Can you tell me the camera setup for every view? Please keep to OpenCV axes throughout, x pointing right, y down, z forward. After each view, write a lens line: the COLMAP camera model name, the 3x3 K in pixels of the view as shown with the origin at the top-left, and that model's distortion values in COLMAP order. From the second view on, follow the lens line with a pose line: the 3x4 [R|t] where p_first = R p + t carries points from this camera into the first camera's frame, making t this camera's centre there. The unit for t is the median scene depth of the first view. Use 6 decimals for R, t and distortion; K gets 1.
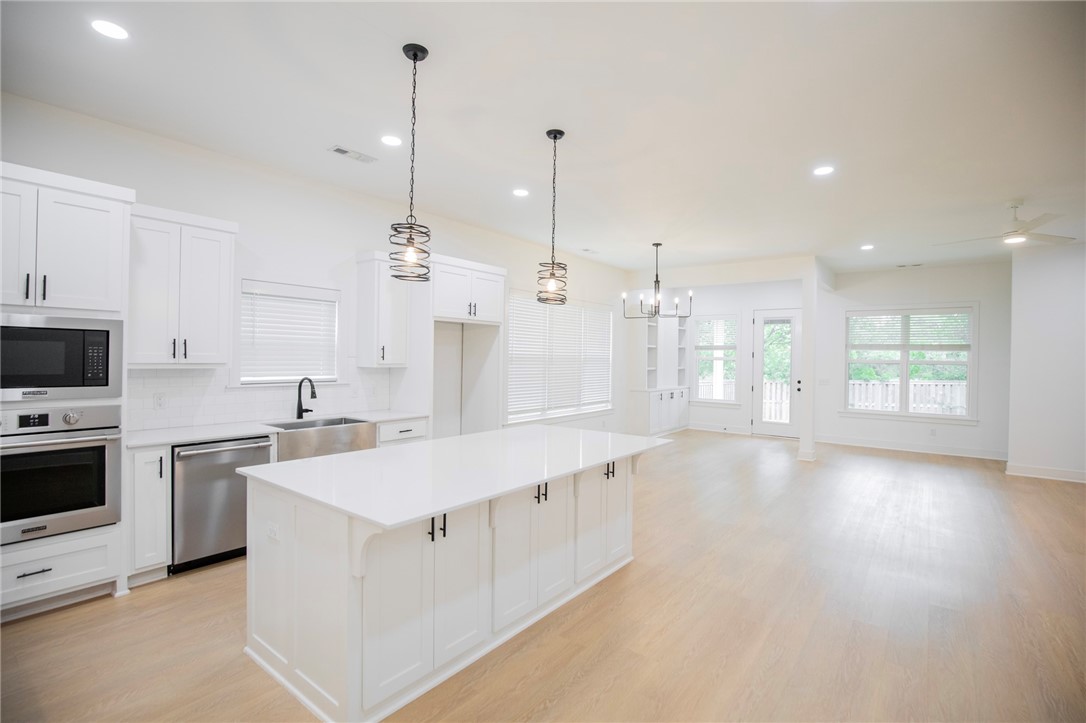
lens RADIAL K [[502.5, 0, 555.3], [0, 502.5, 359.8], [0, 0, 1]] dist [-0.033293, 0.006499]
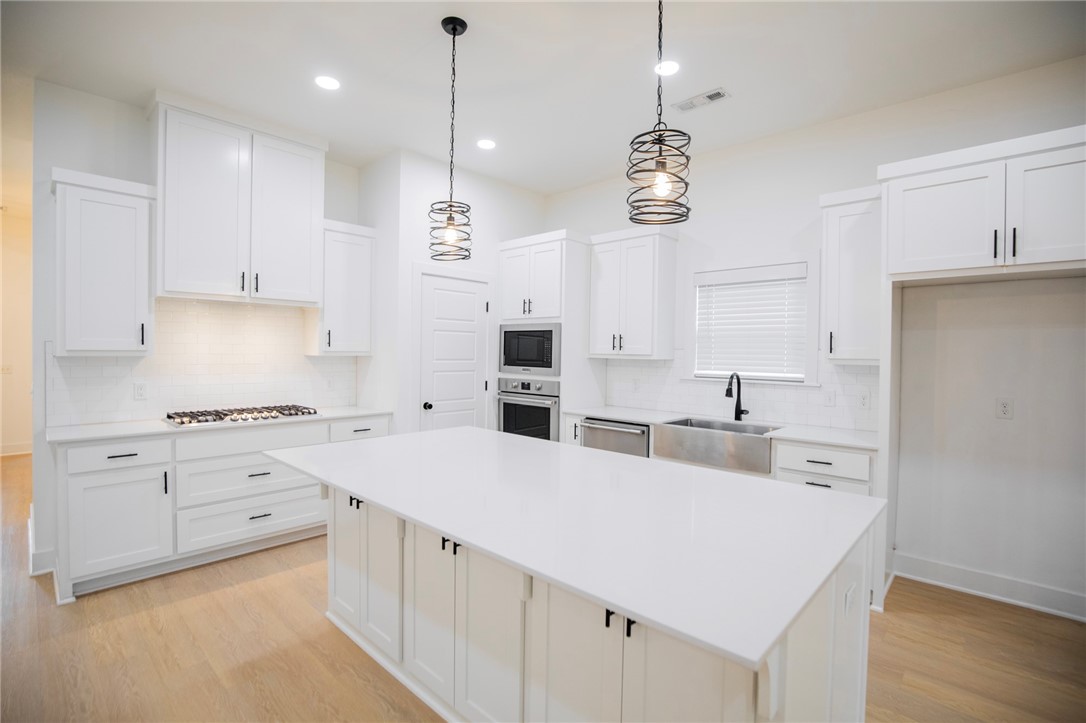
lens RADIAL K [[502.5, 0, 550.2], [0, 502.5, 357.5], [0, 0, 1]] dist [-0.033293, 0.006499]
pose [[-0.102896, -0.006338, -0.994672, 0.217380], [-0.021055, 0.999770, -0.004193, 0.010558], [0.994469, 0.020511, -0.103006, 0.423506]]
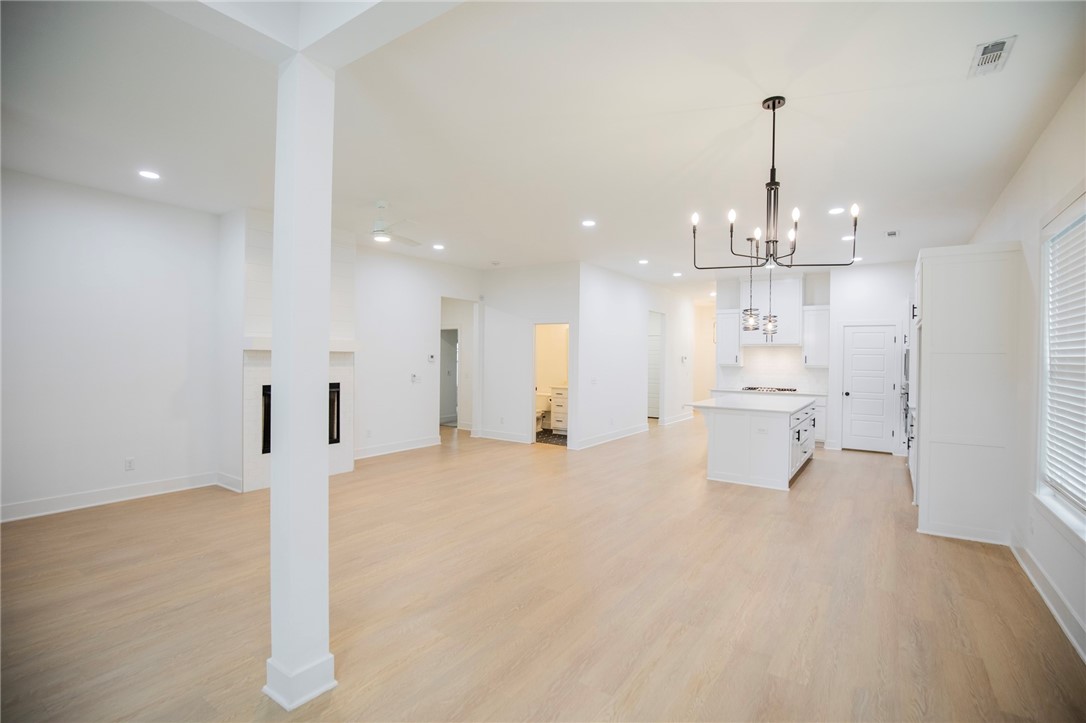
lens RADIAL K [[502.5, 0, 552.8], [0, 502.5, 357.1], [0, 0, 1]] dist [-0.033293, 0.006499]
pose [[-0.998466, -0.029065, -0.047125, 0.360204], [-0.029353, 0.999554, 0.005430, -0.001232], [0.046946, 0.006805, -0.998874, 1.251428]]
